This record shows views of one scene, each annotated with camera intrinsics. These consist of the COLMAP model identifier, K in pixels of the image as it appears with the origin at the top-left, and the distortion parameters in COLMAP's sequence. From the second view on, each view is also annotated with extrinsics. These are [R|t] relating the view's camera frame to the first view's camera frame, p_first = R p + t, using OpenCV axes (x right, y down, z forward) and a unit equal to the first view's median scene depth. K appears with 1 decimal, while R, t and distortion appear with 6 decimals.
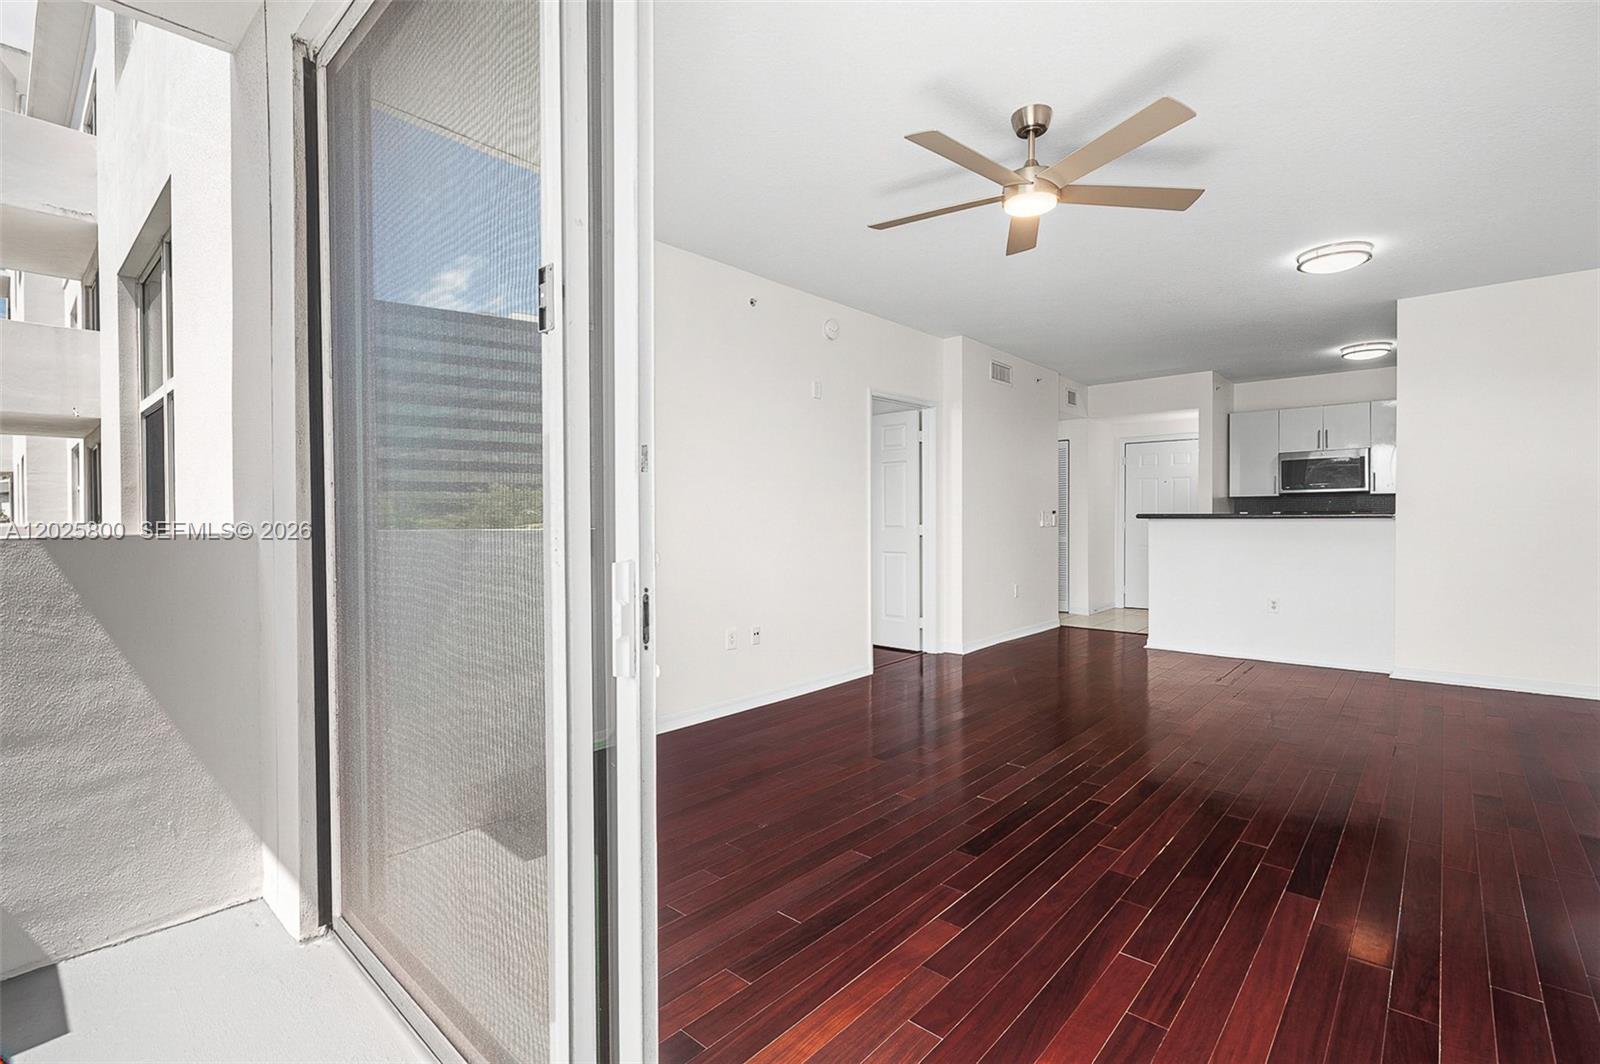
lens RADIAL K [[718.1, 0, 800.0], [0, 718.1, 532.0], [0, 0, 1]] dist [-0.003089, -0.000020]
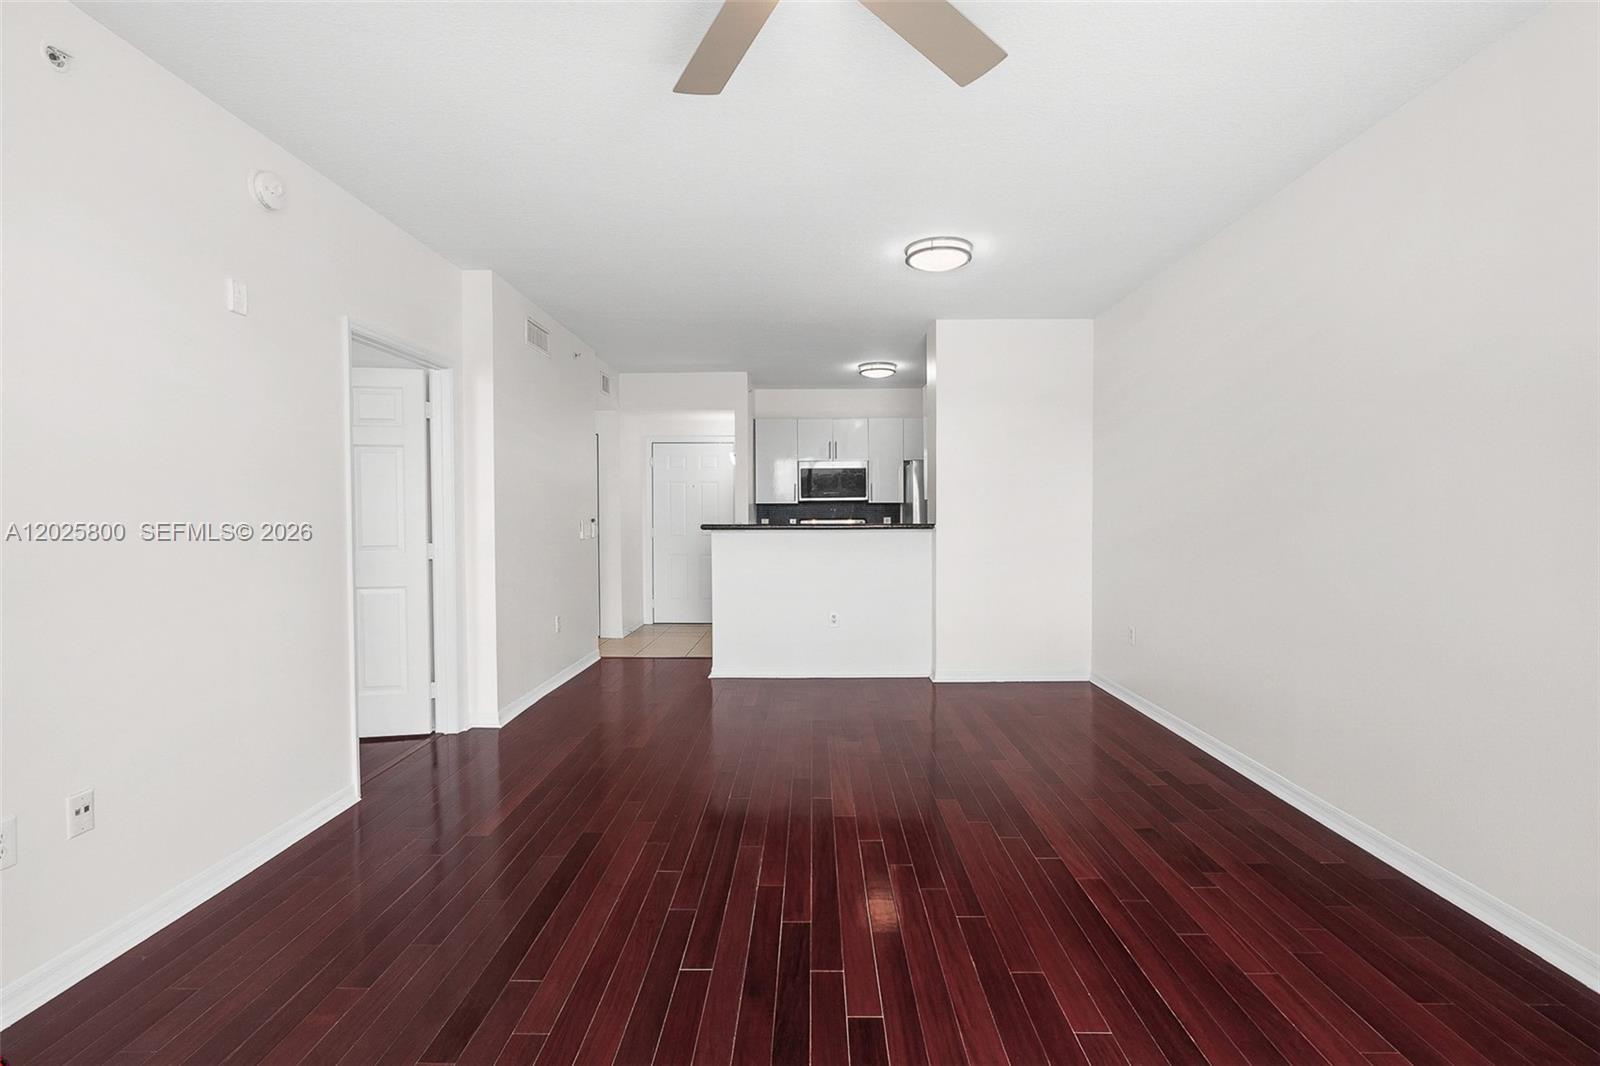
lens RADIAL K [[733.7, 0, 800.0], [0, 733.7, 533.0], [0, 0, 1]] dist [-0.000199, 0.000490]
pose [[0.761401, -0.013863, 0.648132, -0.010335], [0.012534, 0.999899, 0.006663, -0.019173], [-0.648160, 0.003050, 0.761498, 0.253404]]
